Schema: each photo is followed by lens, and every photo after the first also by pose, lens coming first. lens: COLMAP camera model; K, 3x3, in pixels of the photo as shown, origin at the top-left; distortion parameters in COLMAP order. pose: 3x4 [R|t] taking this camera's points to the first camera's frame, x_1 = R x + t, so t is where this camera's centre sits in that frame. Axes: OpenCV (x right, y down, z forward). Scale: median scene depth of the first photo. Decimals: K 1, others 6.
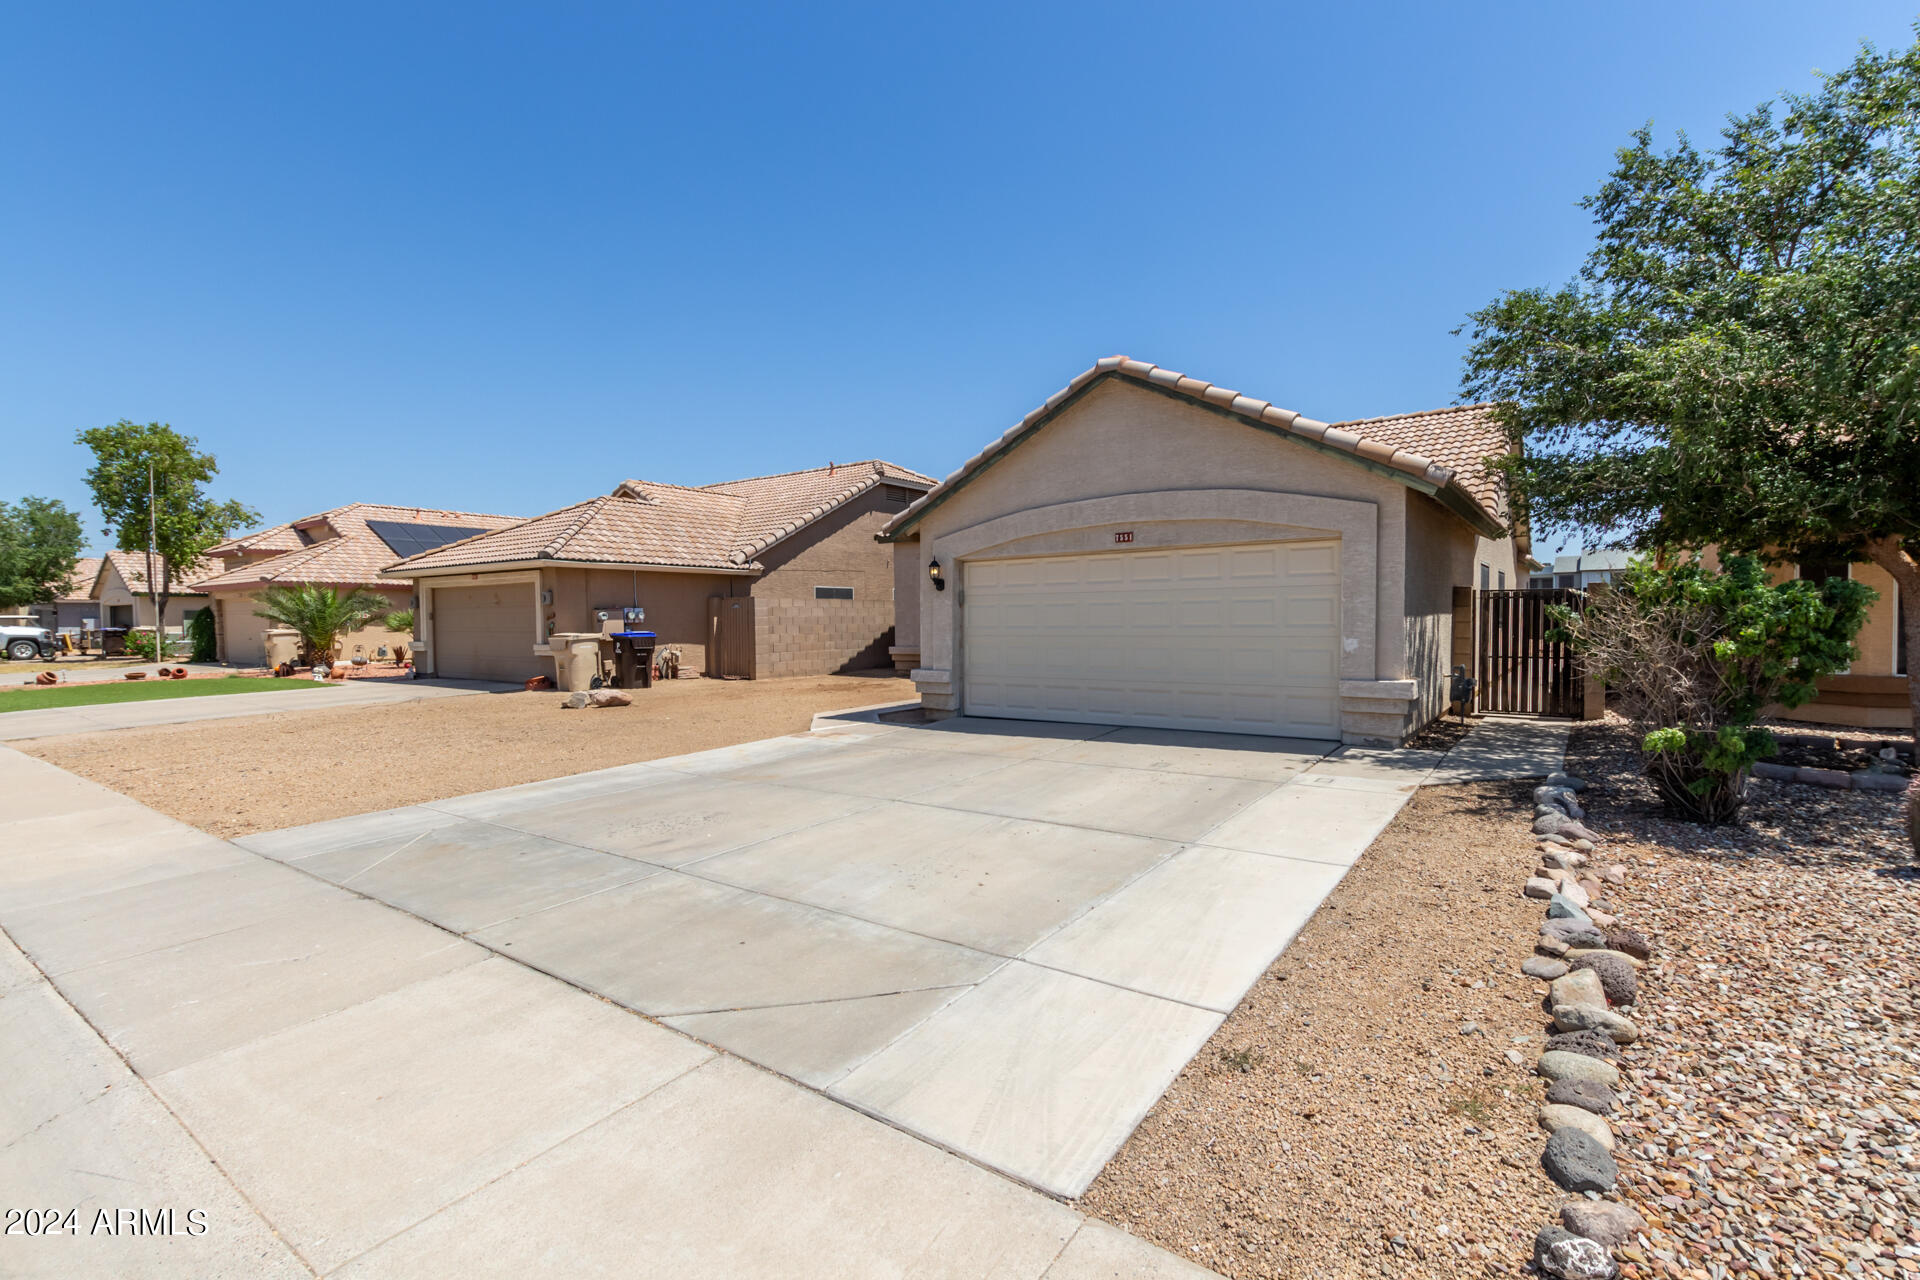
lens RADIAL K [[873.6, 0, 968.0], [0, 873.6, 647.4], [0, 0, 1]] dist [0.005761, 0.000338]
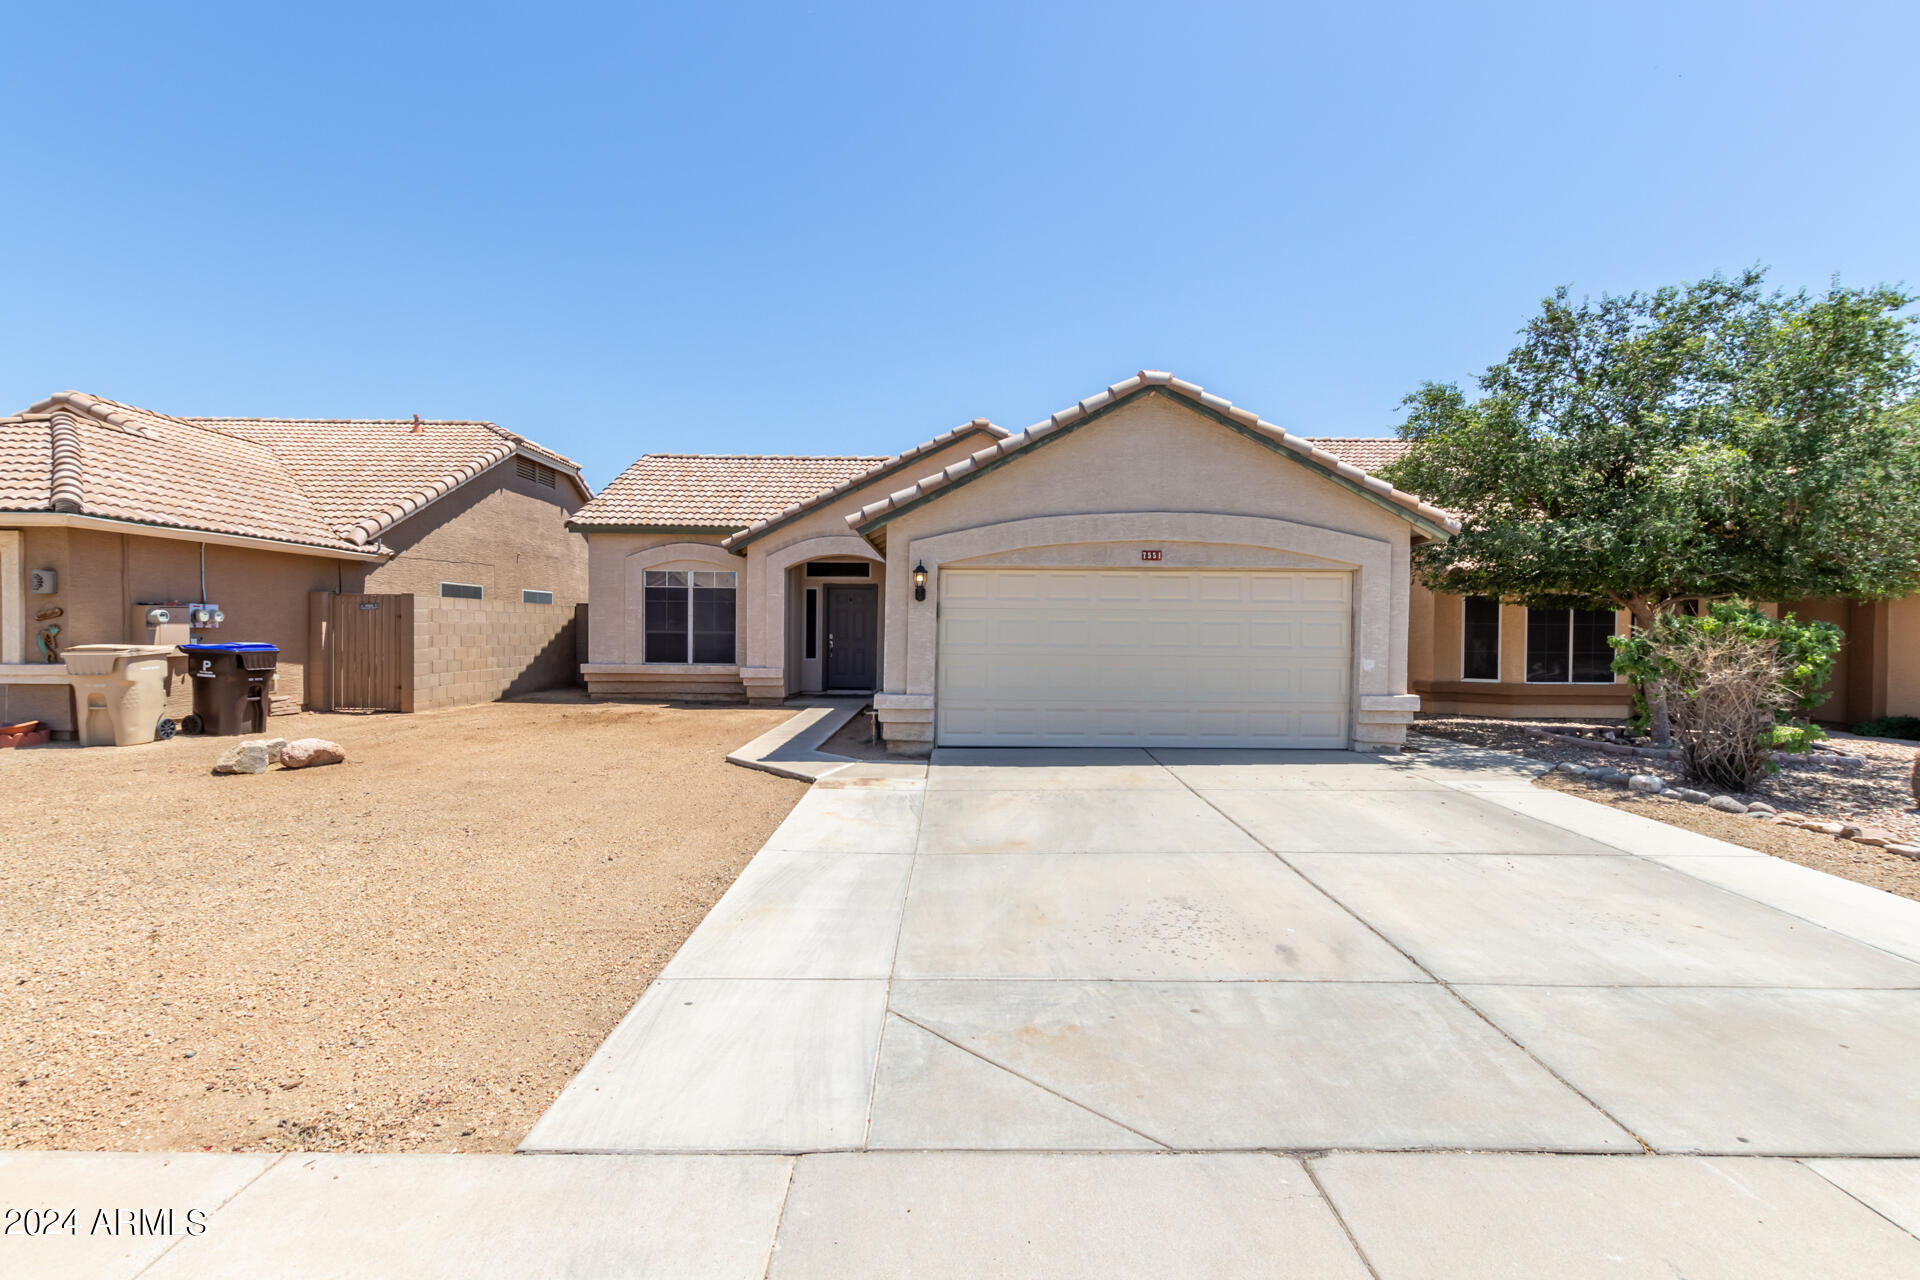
lens RADIAL K [[873.6, 0, 968.0], [0, 873.6, 647.4], [0, 0, 1]] dist [0.005761, 0.000338]
pose [[0.809494, 0.006796, 0.587089, -0.495641], [0.001451, 0.999907, -0.013575, -0.008339], [-0.587127, 0.011841, 0.809408, 0.287463]]
